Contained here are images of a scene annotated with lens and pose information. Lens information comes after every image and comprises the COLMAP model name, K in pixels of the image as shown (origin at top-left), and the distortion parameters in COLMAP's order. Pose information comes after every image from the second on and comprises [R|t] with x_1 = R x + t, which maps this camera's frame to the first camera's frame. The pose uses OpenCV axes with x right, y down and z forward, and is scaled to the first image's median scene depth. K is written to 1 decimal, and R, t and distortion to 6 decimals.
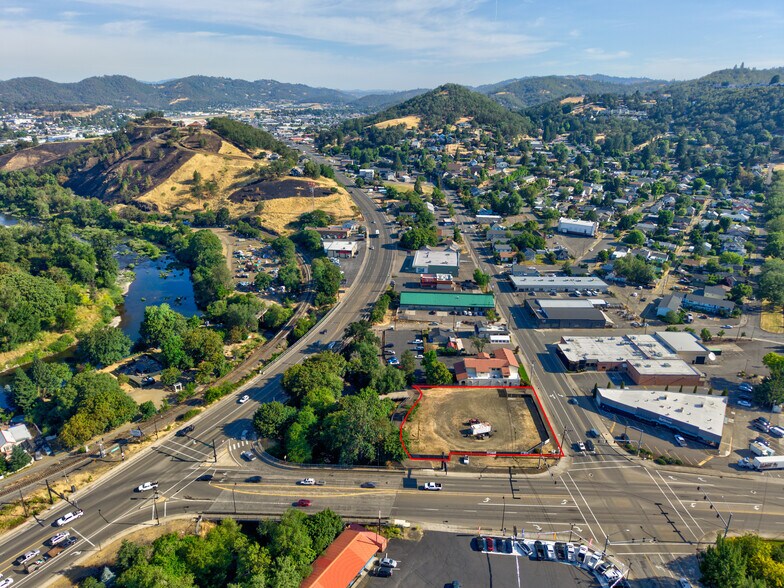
lens RADIAL K [[522.8, 0, 391.2], [0, 522.8, 294.9], [0, 0, 1]] dist [0.036349, -0.039746]
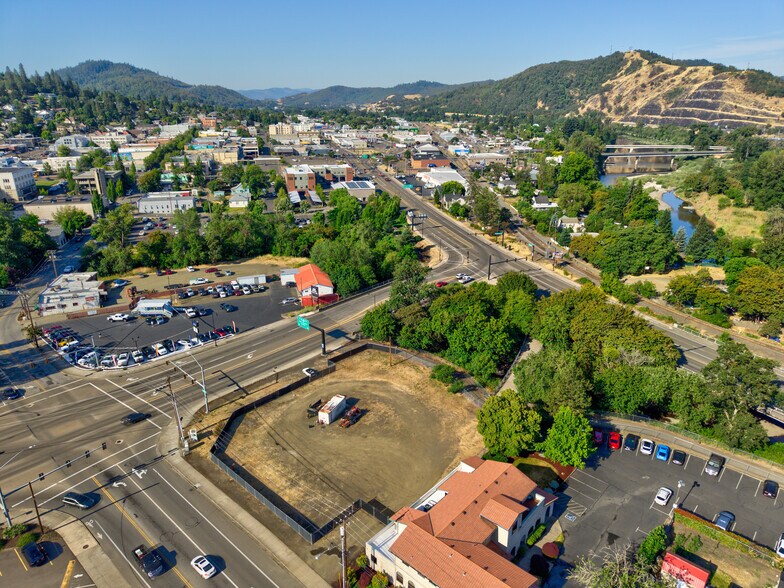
lens RADIAL K [[522.8, 0, 391.2], [0, 522.8, 294.9], [0, 0, 1]] dist [0.036349, -0.039746]
pose [[-0.673343, 0.245272, -0.697460, 0.339296], [-0.268683, 0.797687, 0.539912, -0.109248], [0.688780, 0.550942, -0.471217, 0.868141]]
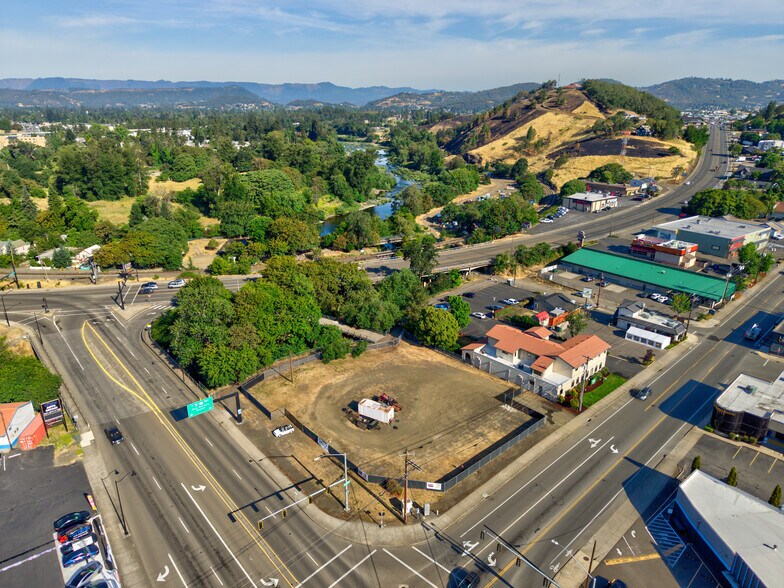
lens RADIAL K [[527.1, 0, 391.7], [0, 527.1, 291.2], [0, 0, 1]] dist [0.004898, -0.000934]
pose [[0.669759, 0.240426, -0.702580, 0.376277], [-0.258368, 0.962469, 0.083063, 0.059457], [0.696182, 0.125892, 0.706741, 0.427860]]
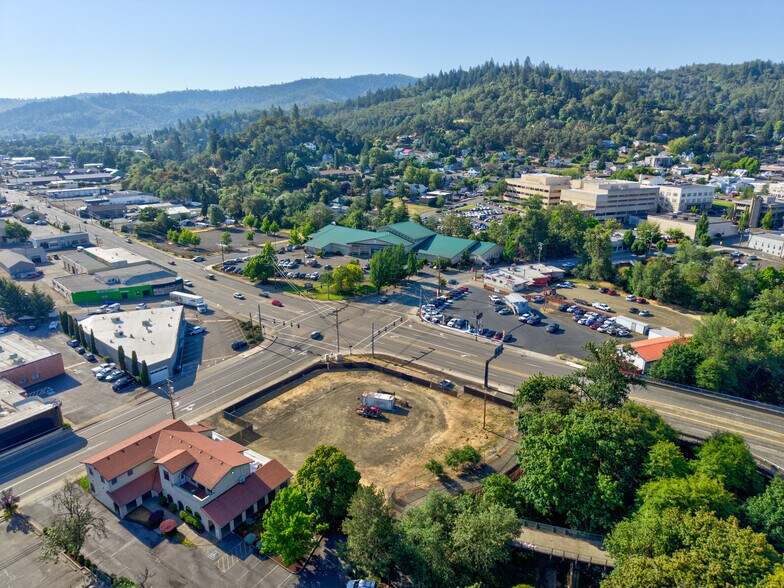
lens RADIAL K [[522.8, 0, 391.2], [0, 522.8, 294.9], [0, 0, 1]] dist [0.036349, -0.039746]
pose [[-0.821349, -0.186564, 0.539054, -0.101334], [0.193050, 0.798326, 0.570445, -0.129048], [-0.536765, 0.572599, -0.619688, 0.910122]]
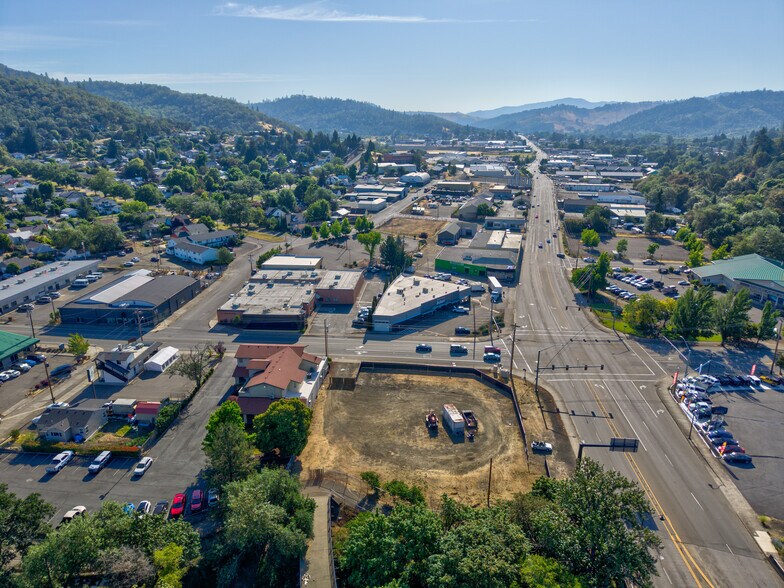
lens RADIAL K [[522.8, 0, 391.2], [0, 522.8, 294.9], [0, 0, 1]] dist [0.036349, -0.039746]
pose [[0.085245, -0.315814, 0.944984, -0.233470], [0.356698, 0.895248, 0.267015, -0.029305], [-0.930322, 0.314313, 0.188966, 0.641531]]
